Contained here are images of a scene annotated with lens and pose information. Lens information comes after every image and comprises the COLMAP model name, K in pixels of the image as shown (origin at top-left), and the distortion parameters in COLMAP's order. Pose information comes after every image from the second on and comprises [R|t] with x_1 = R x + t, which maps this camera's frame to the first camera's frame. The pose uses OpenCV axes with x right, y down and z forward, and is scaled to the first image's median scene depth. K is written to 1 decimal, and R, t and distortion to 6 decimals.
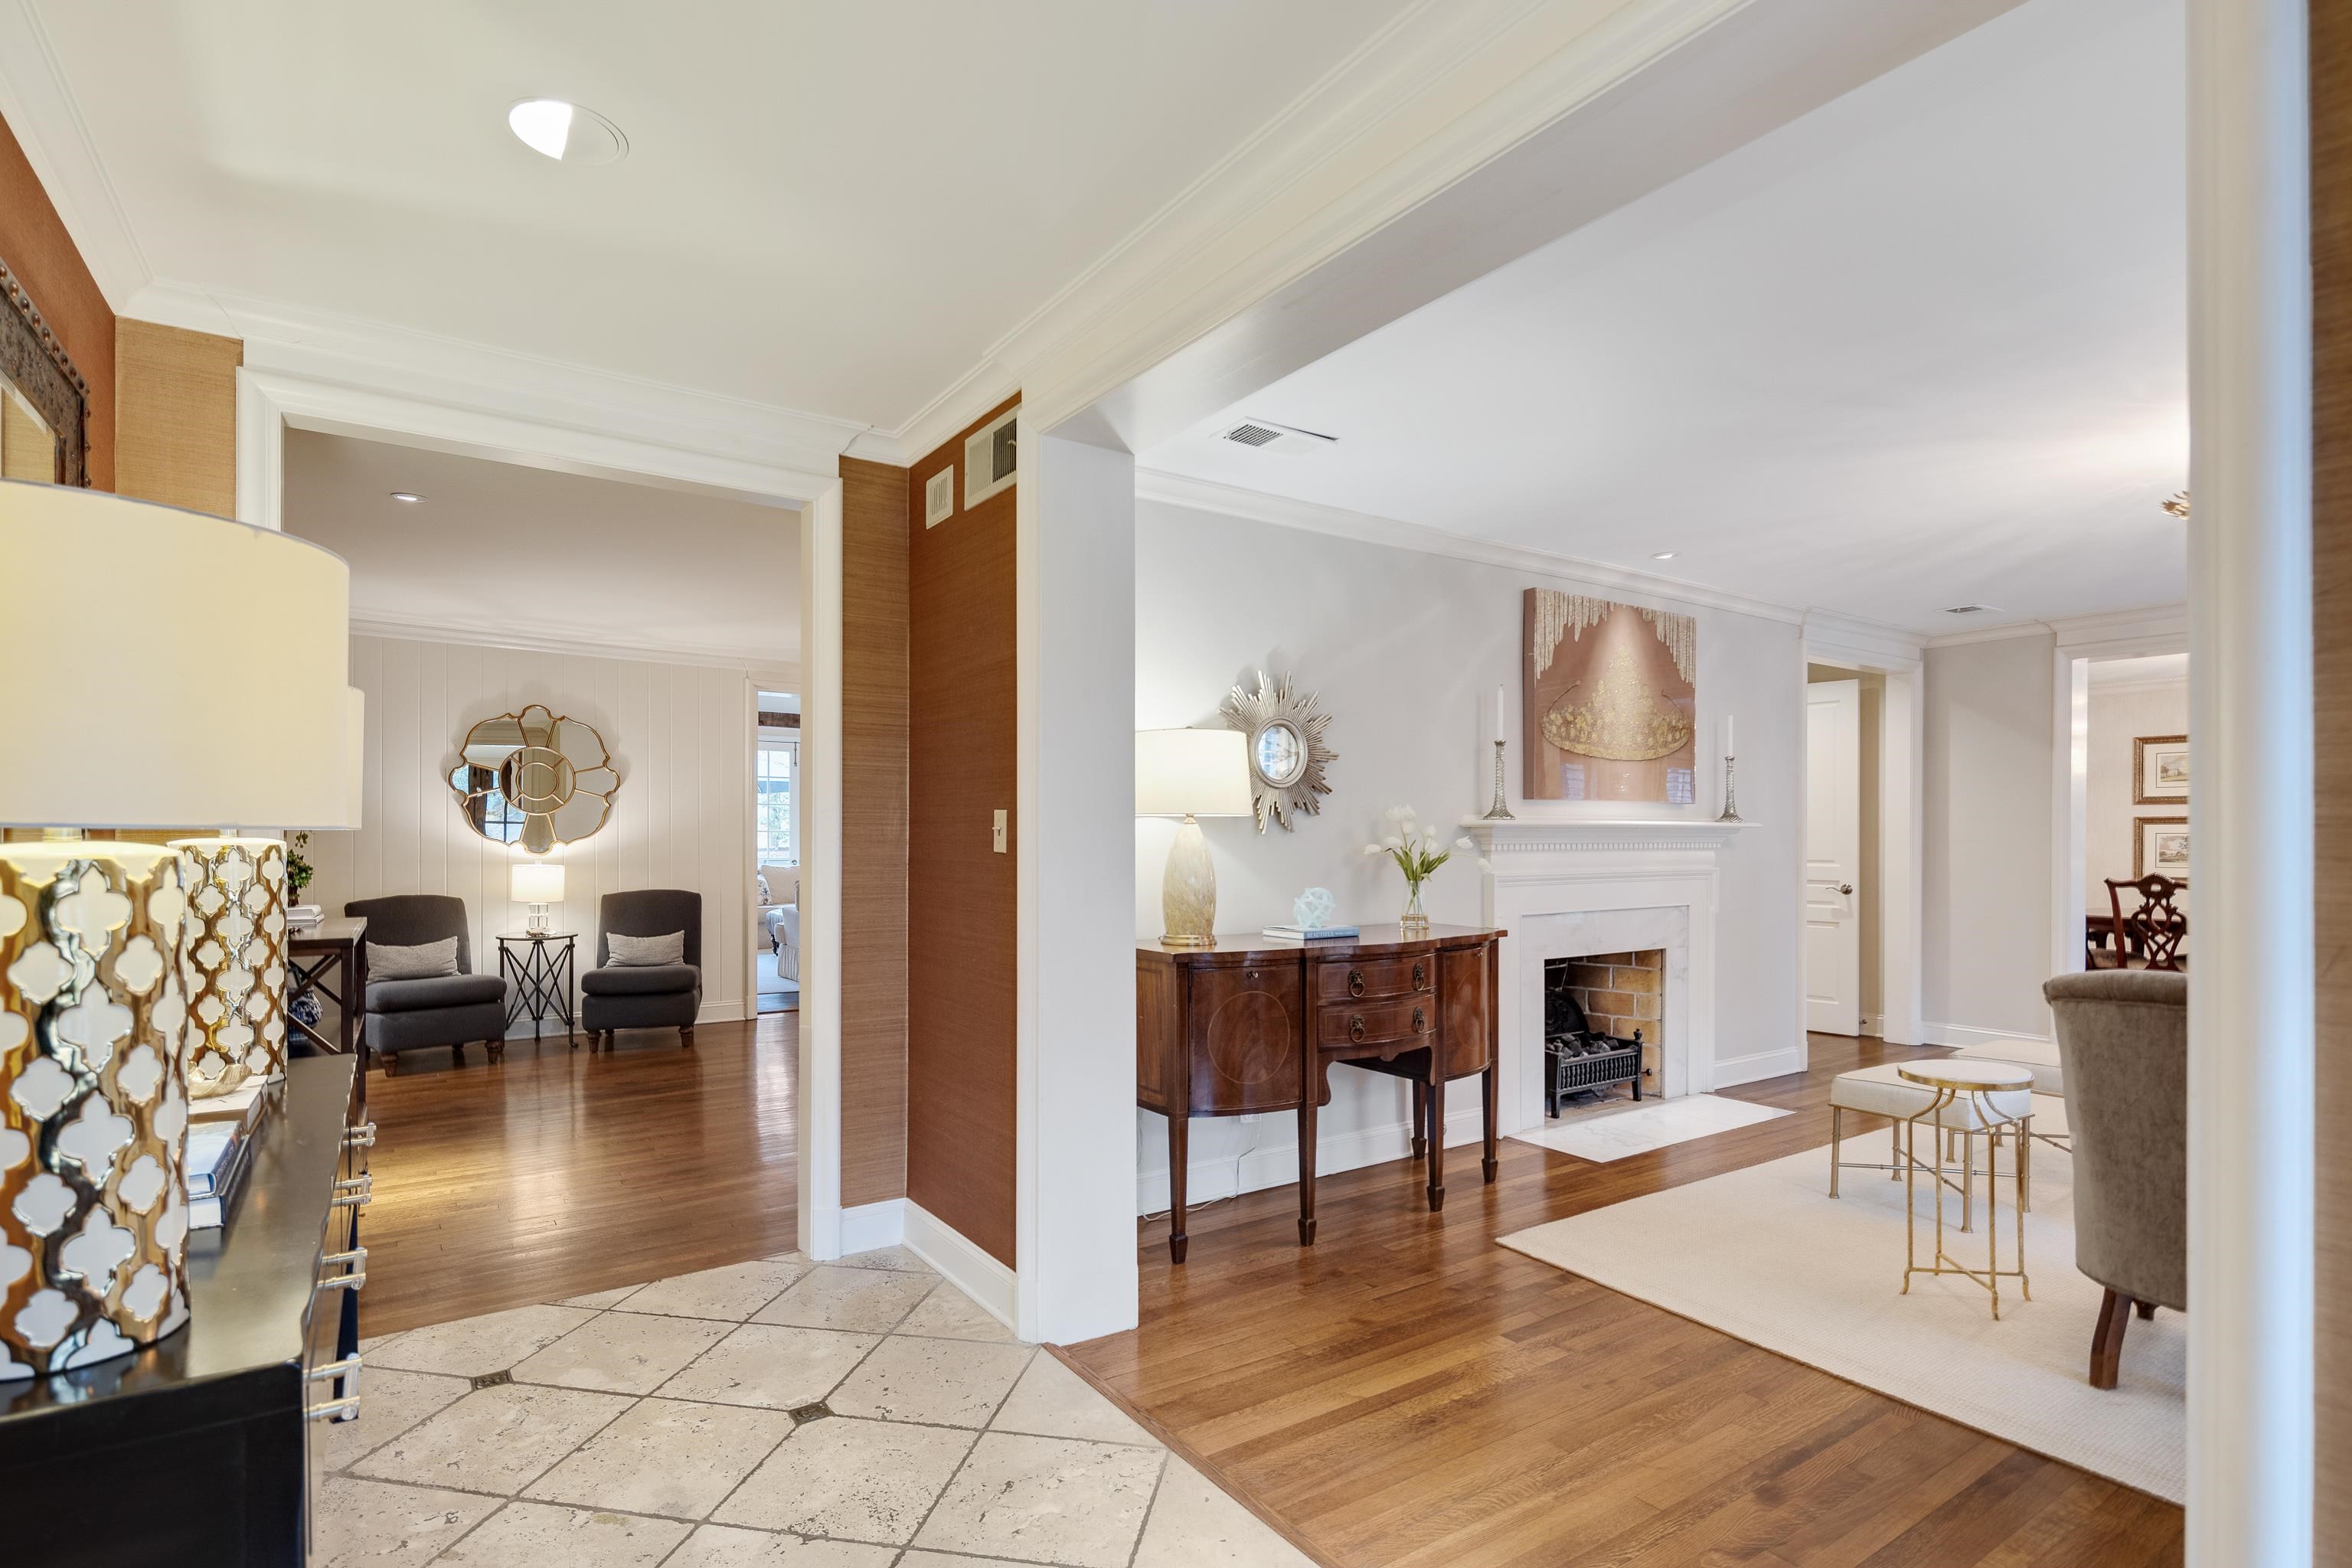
lens RADIAL K [[1139.6, 0, 1157.1], [0, 1139.6, 852.0], [0, 0, 1]] dist [0.000171, -0.000779]
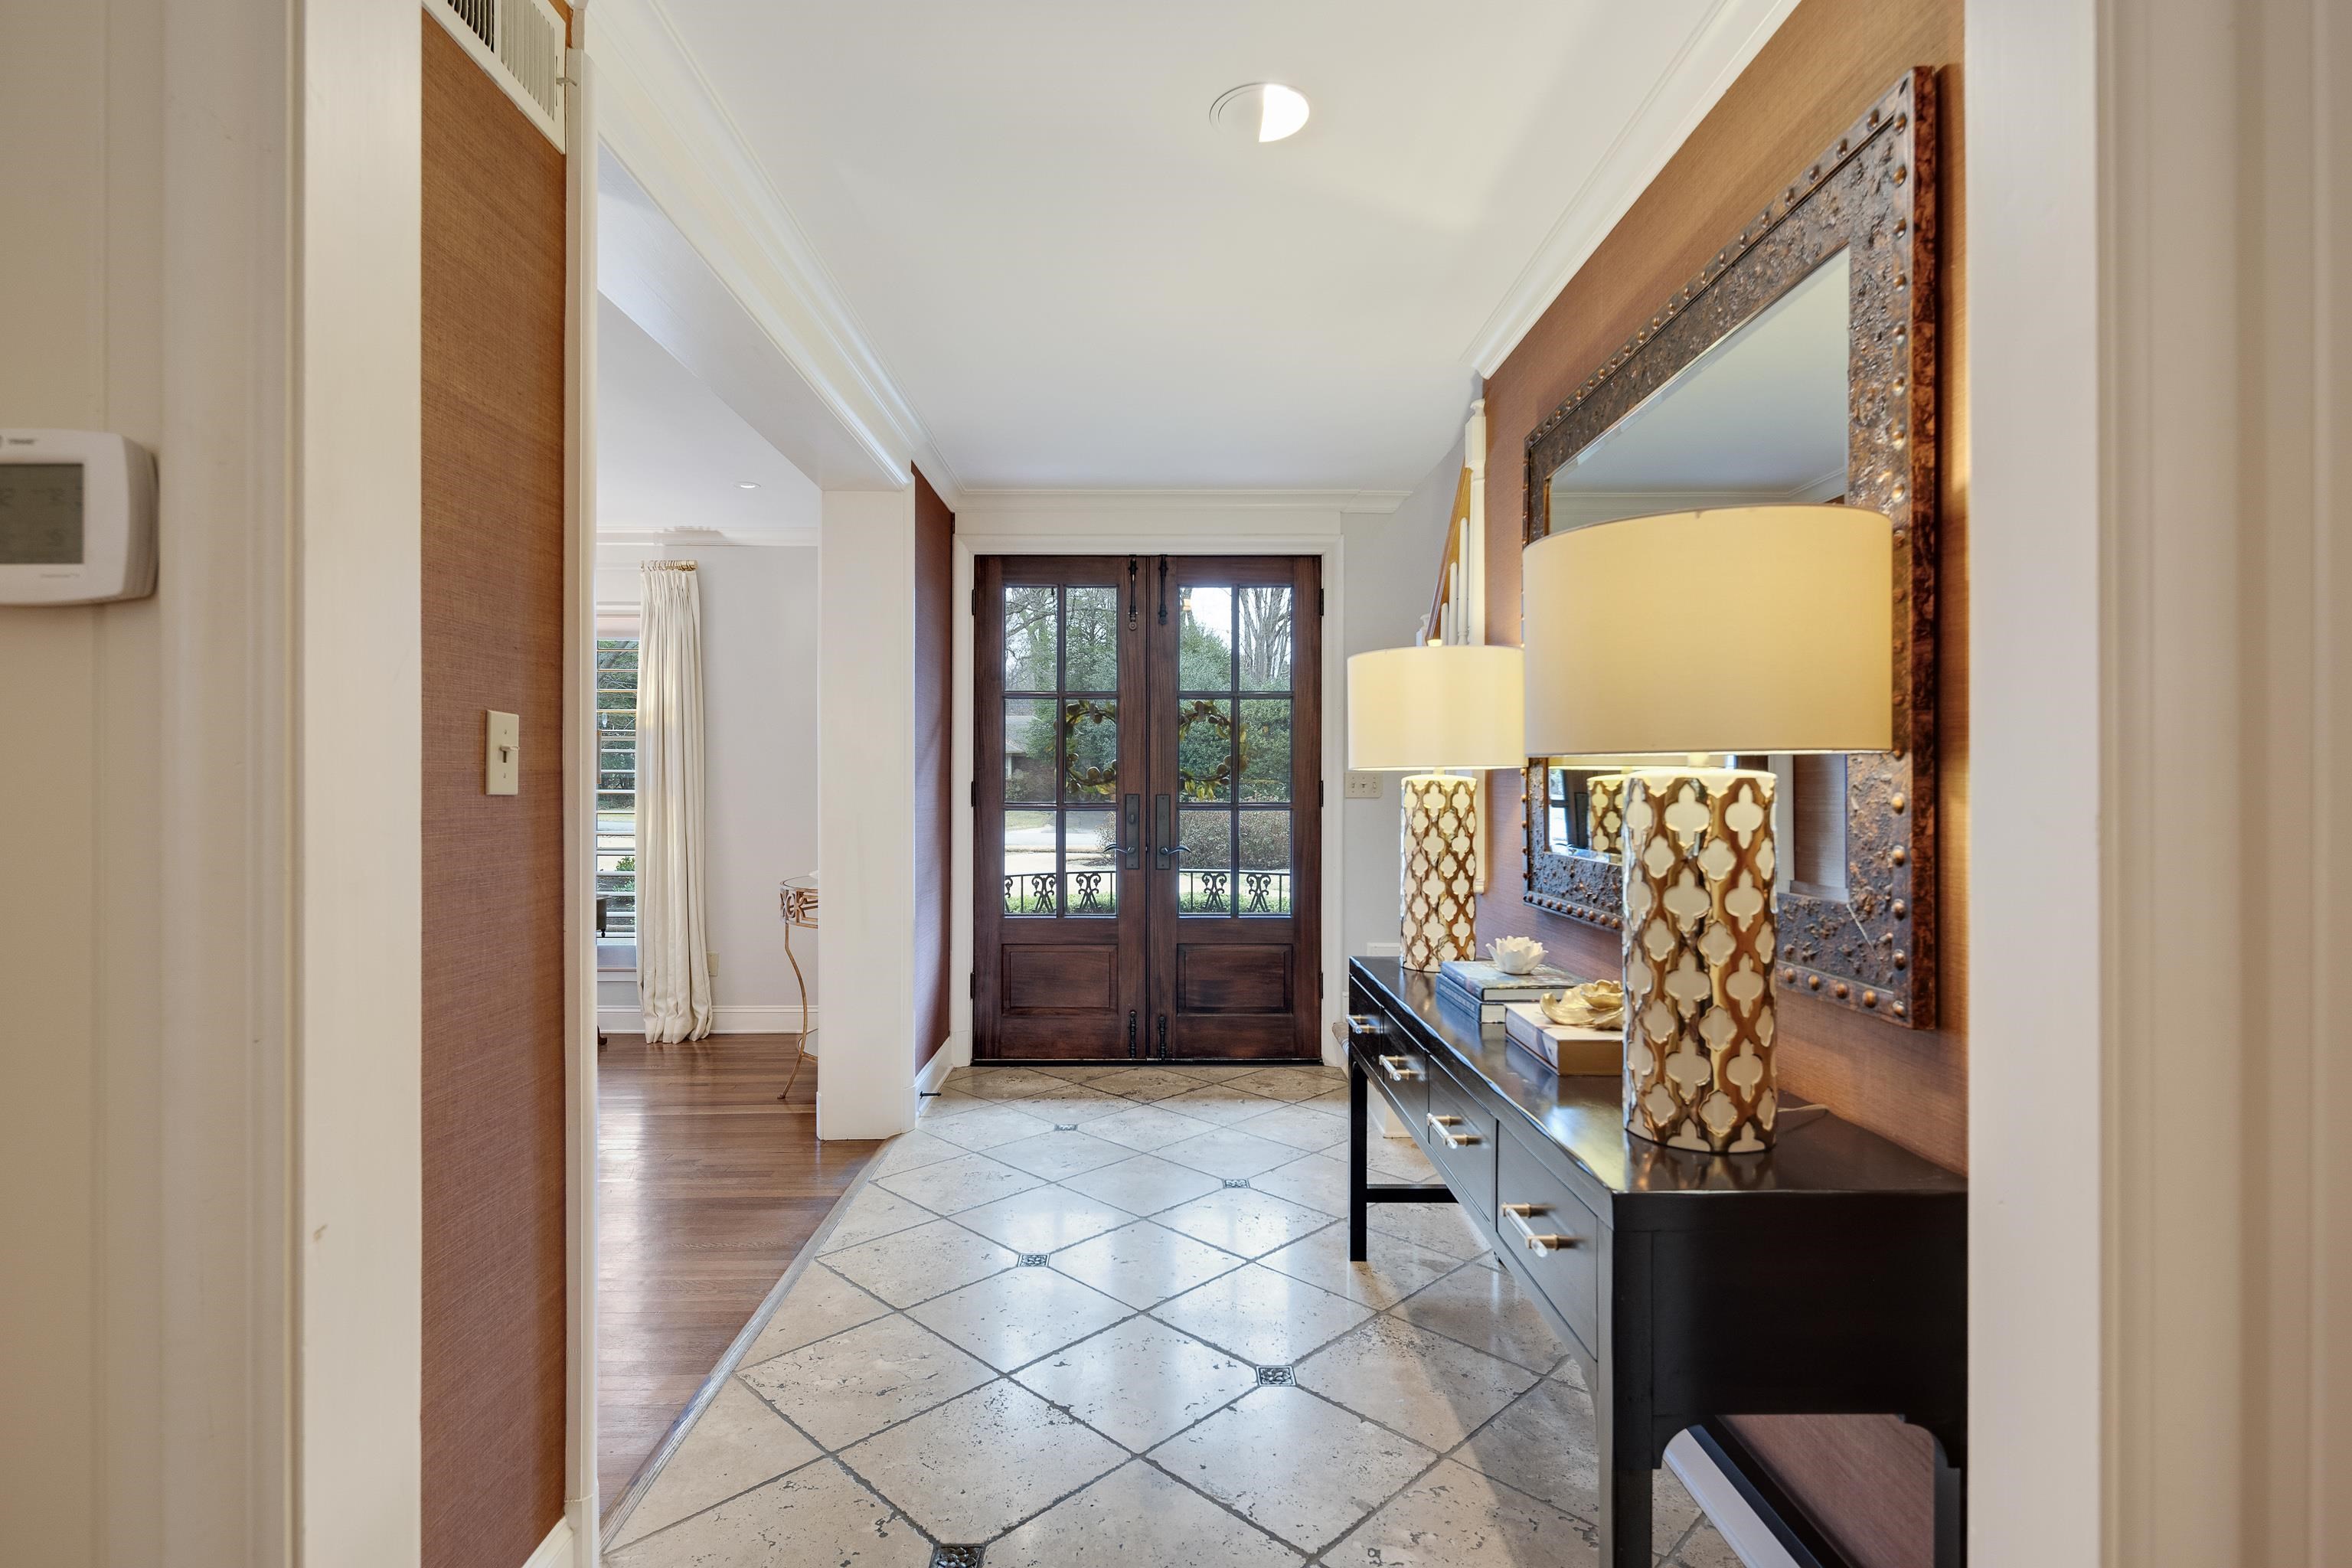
lens RADIAL K [[1139.6, 0, 1179.9], [0, 1139.6, 792.5], [0, 0, 1]] dist [0.000171, -0.000779]
pose [[-0.846664, -0.004365, 0.532109, -0.974125], [-0.002395, 0.999987, 0.004392, 0.000983], [-0.532122, 0.002444, -0.846664, 1.853248]]
